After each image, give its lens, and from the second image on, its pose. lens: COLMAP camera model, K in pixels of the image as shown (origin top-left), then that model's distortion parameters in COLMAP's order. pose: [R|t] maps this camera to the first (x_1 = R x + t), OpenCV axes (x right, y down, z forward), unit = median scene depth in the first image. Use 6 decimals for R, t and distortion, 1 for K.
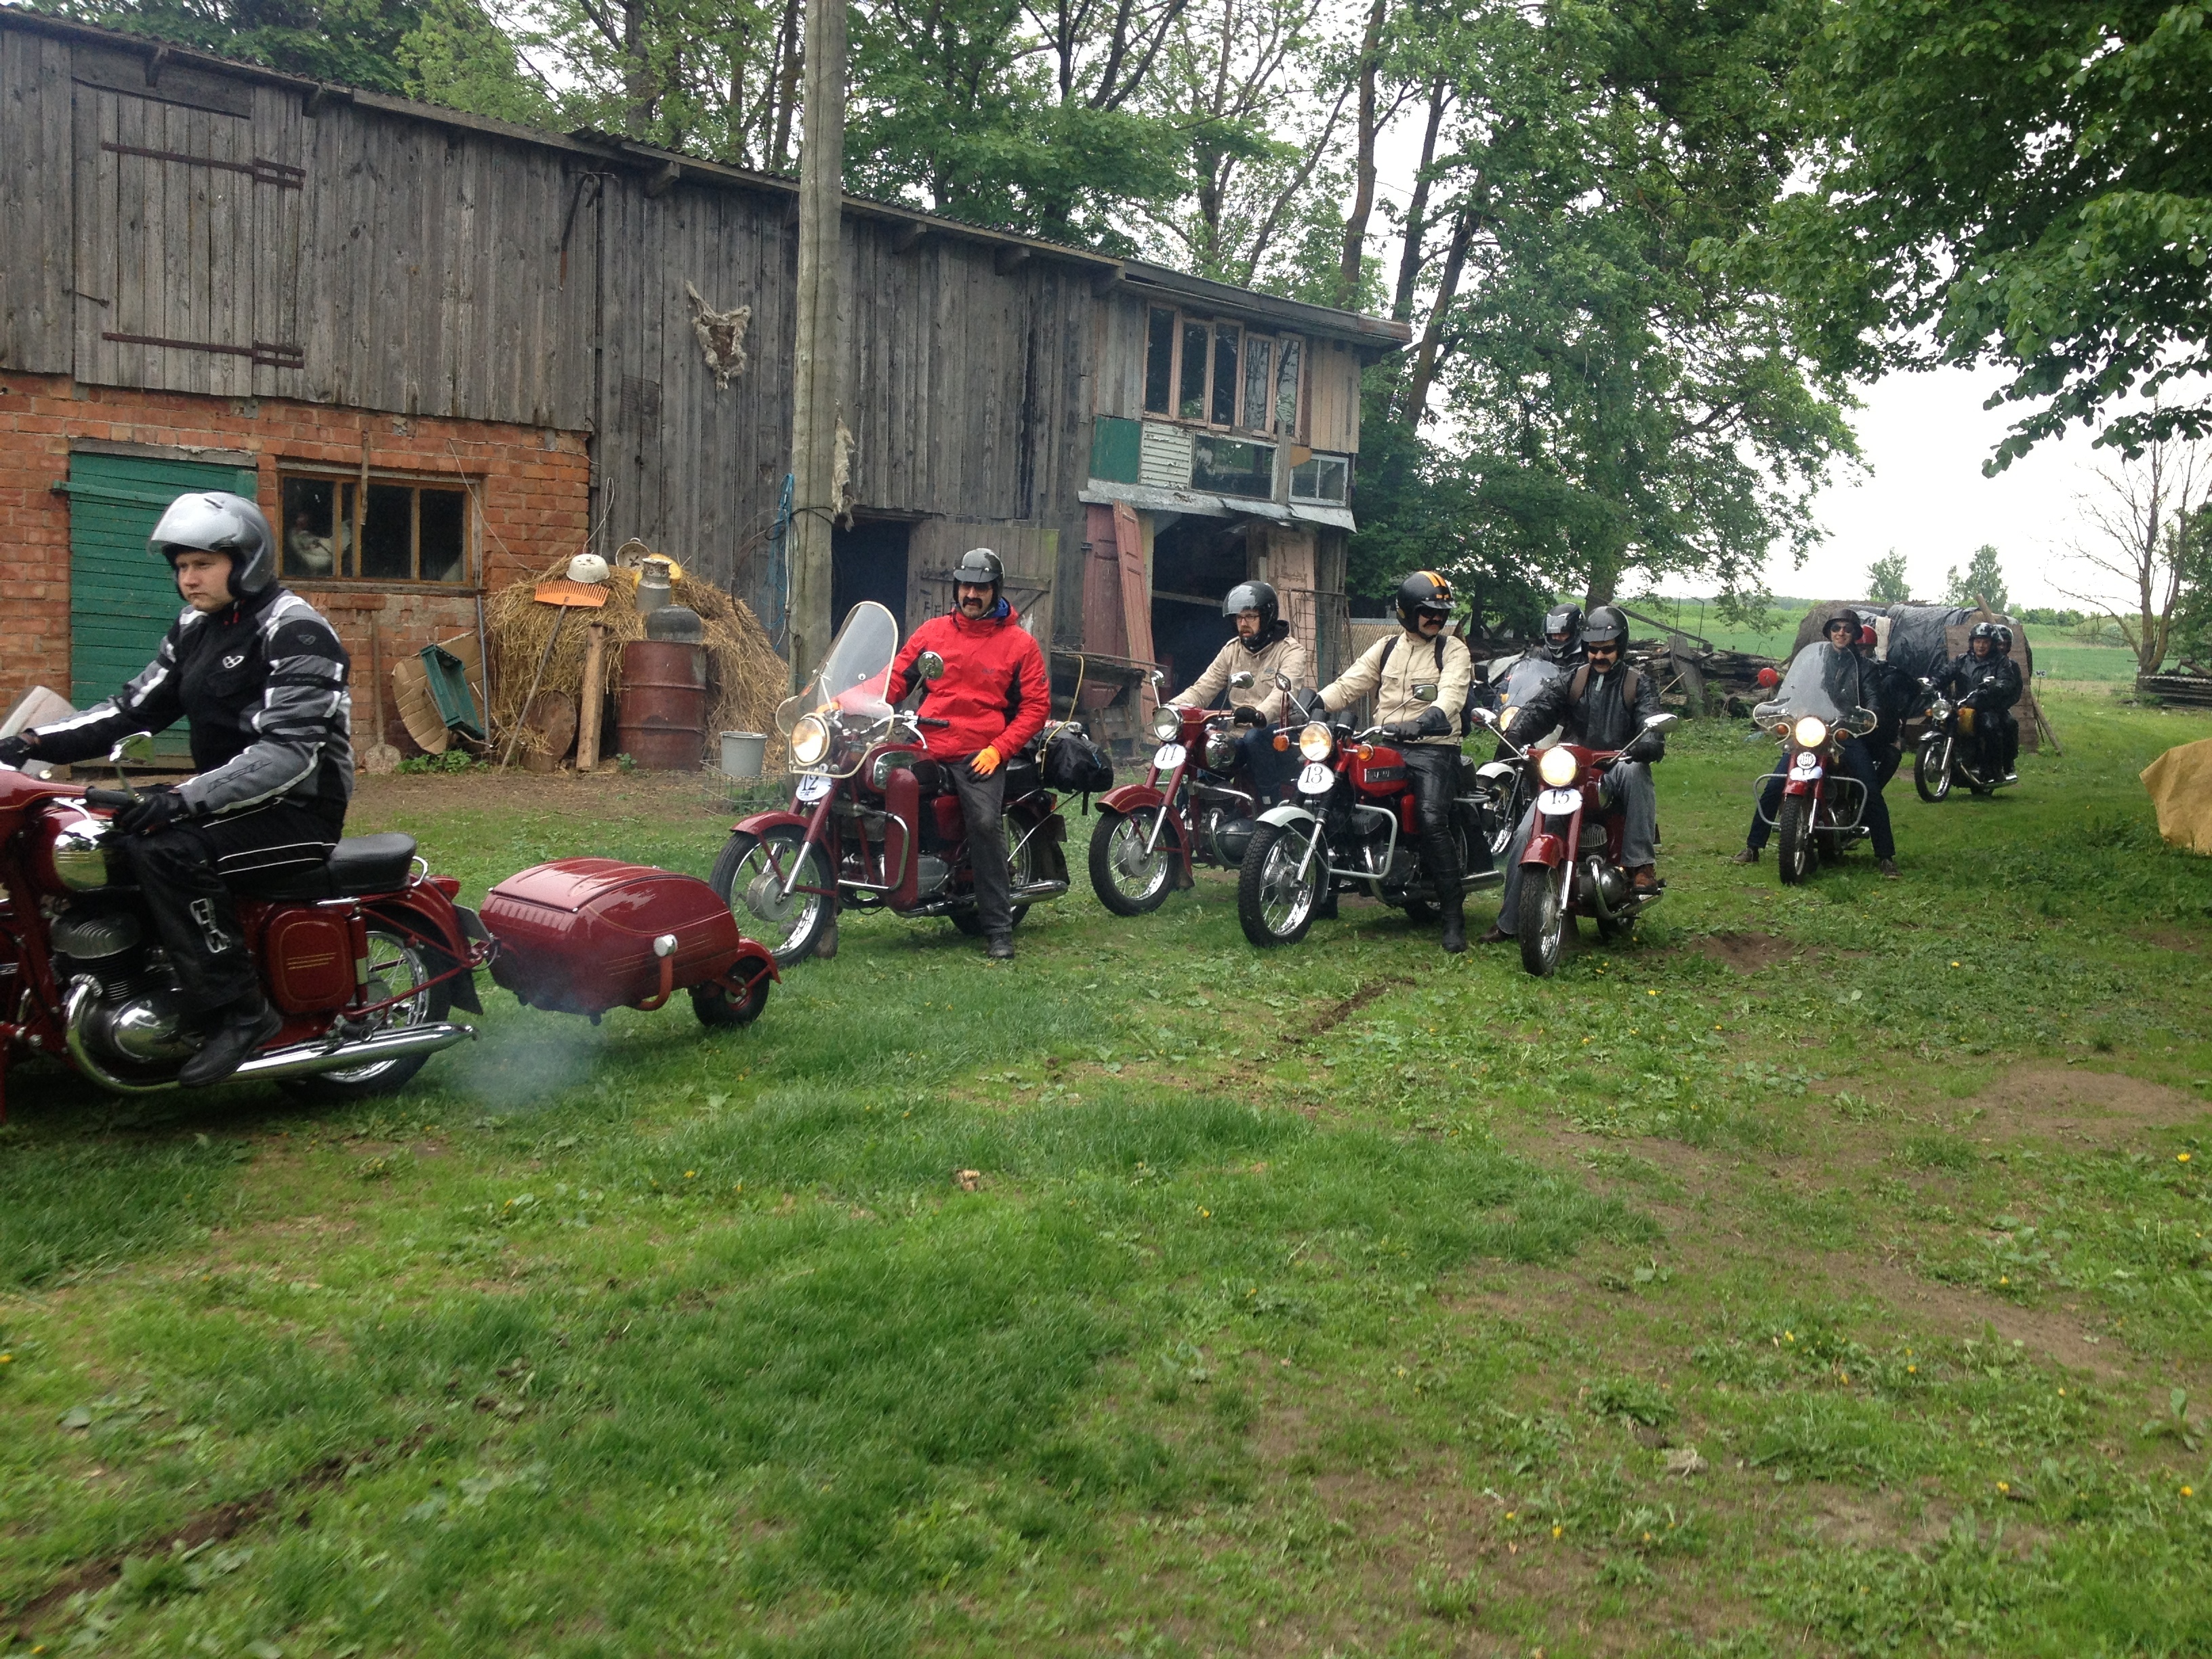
lens RADIAL K [[2055.6, 0, 1133.5], [0, 2055.6, 821.6], [0, 0, 1]] dist [0.125905, -0.257547]
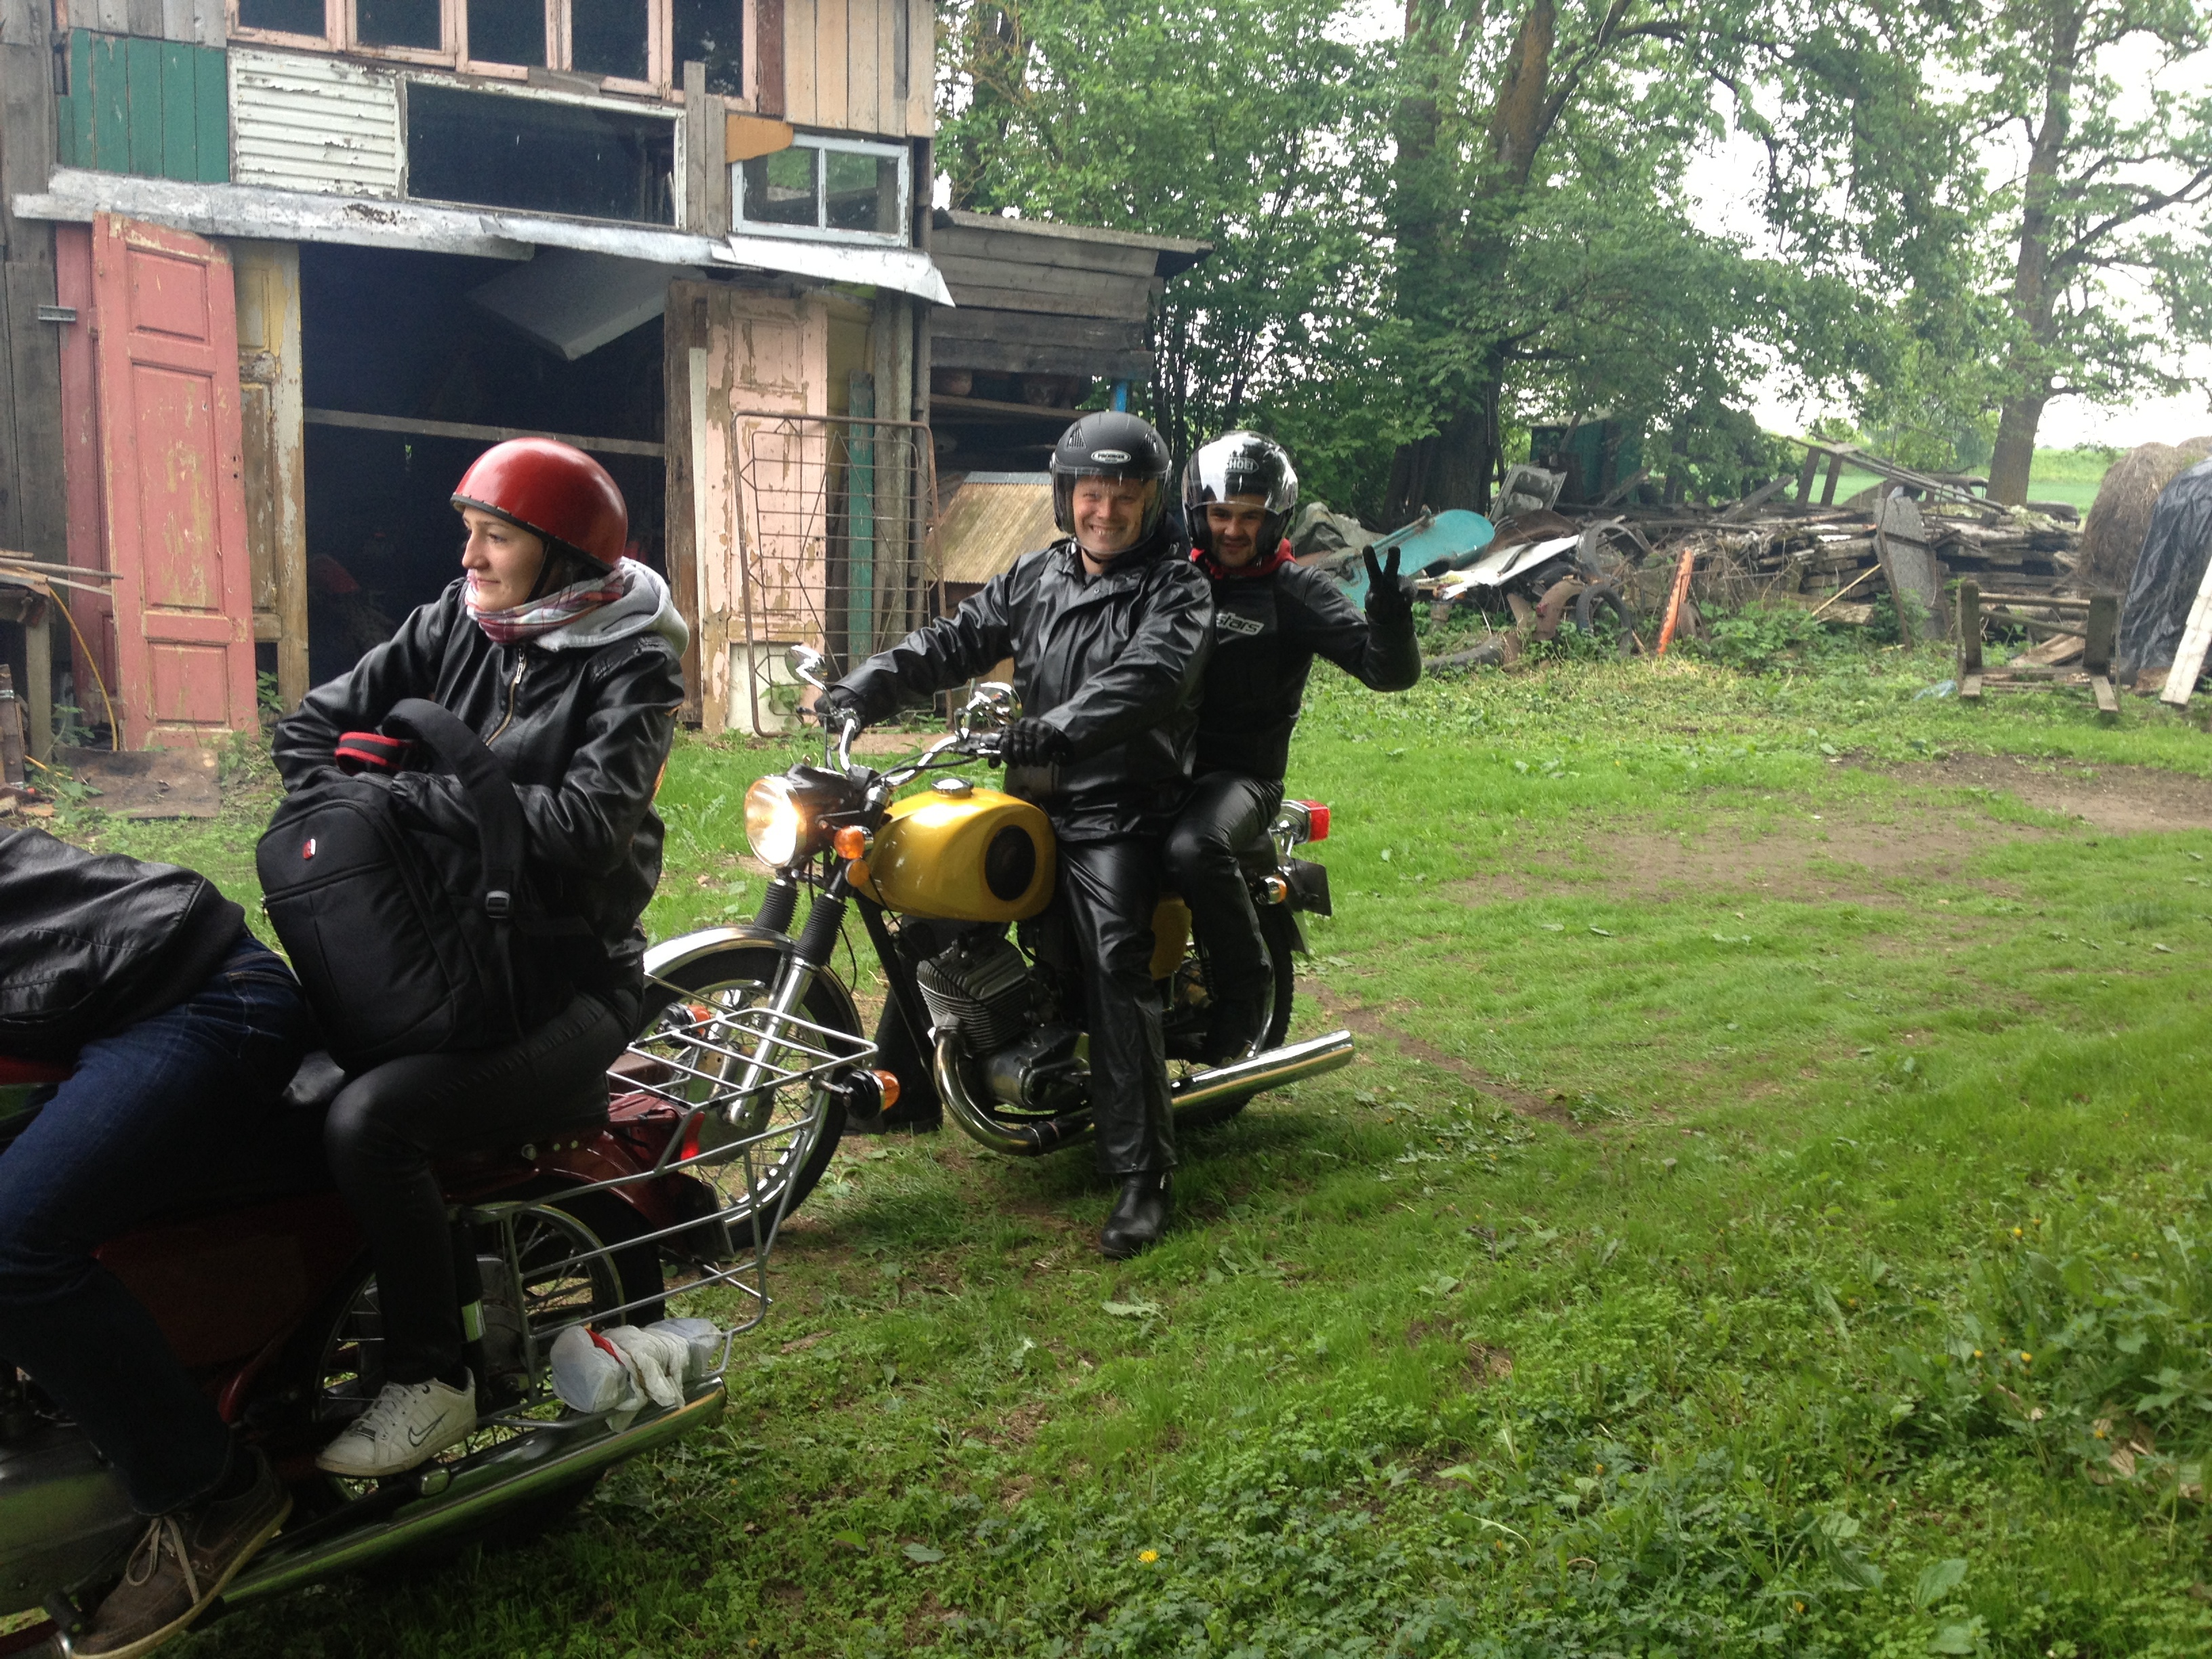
lens RADIAL K [[2054.4, 0, 1123.4], [0, 2054.4, 800.7], [0, 0, 1]] dist [0.130816, -0.265807]
pose [[0.962534, 0.027063, -0.269808, 0.420322], [-0.013849, 0.998615, 0.050760, -0.063586], [0.270808, -0.045121, 0.961575, 0.750392]]
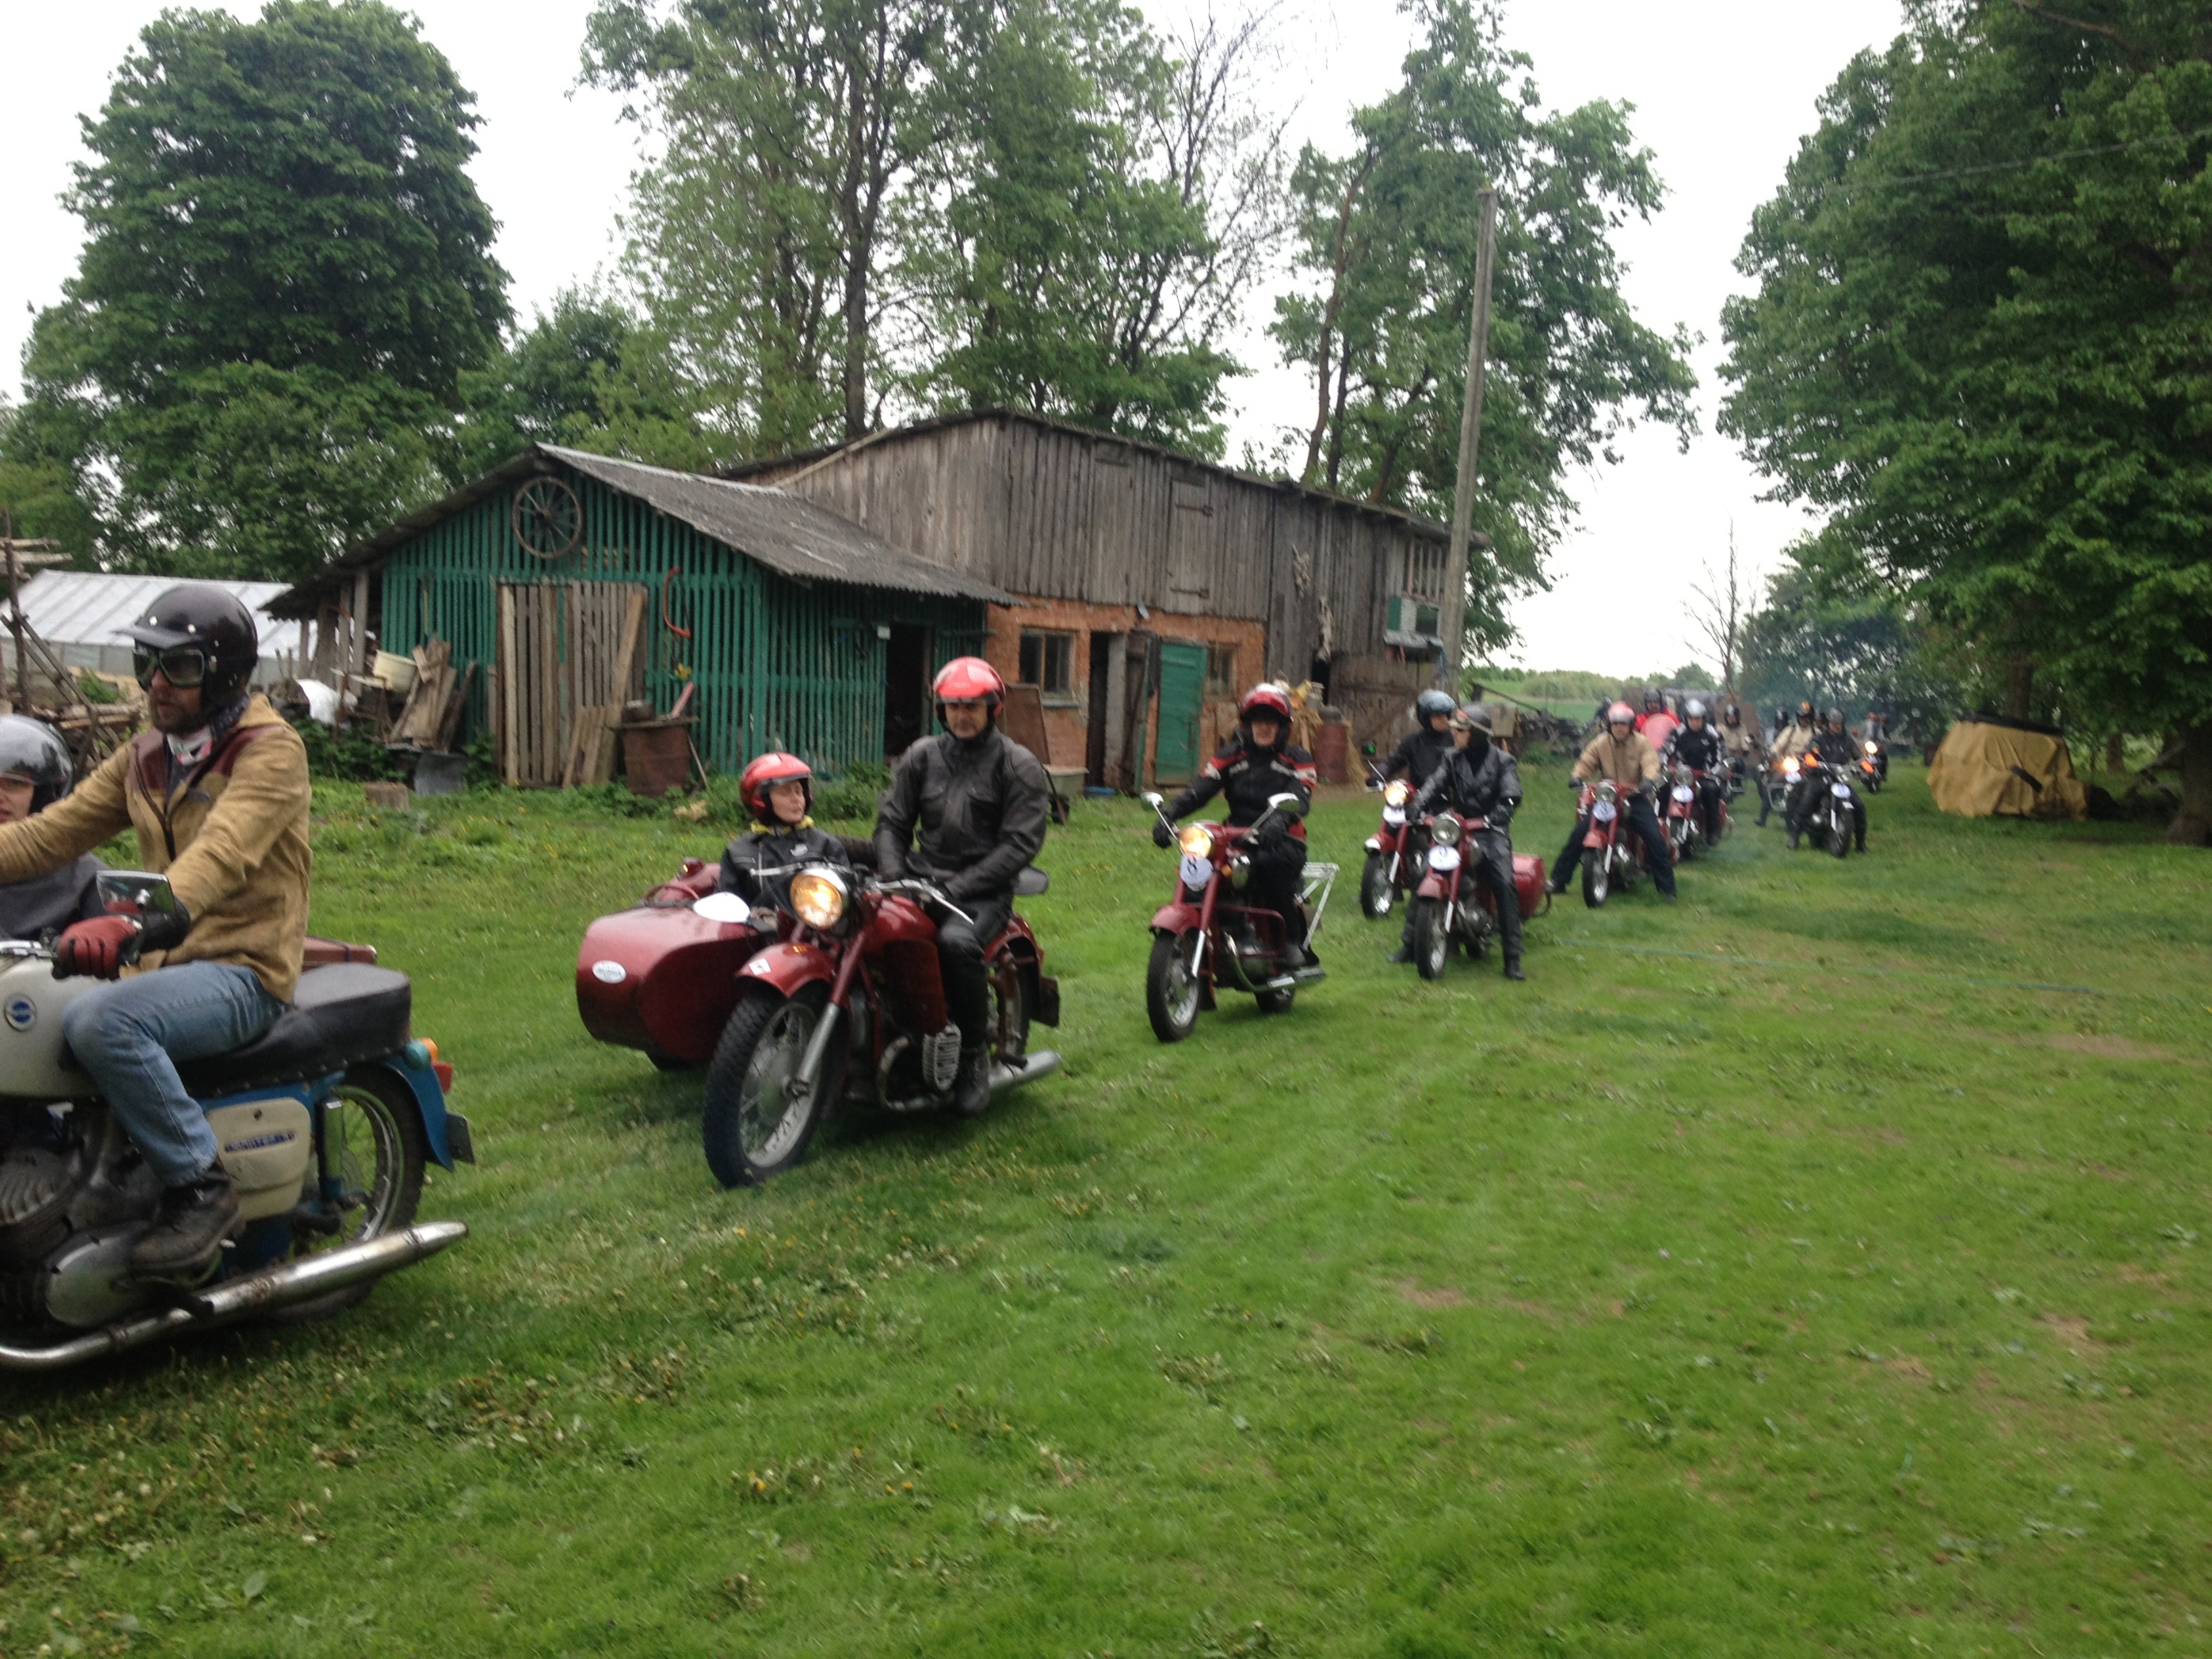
lens RADIAL K [[2149.8, 0, 1198.3], [0, 2149.8, 805.2], [0, 0, 1]] dist [0.120610, -0.187597]
pose [[0.957000, -0.014622, 0.289720, -0.908540], [0.024521, 0.999232, -0.030567, 0.052991], [-0.289050, 0.036357, 0.956623, -0.951341]]
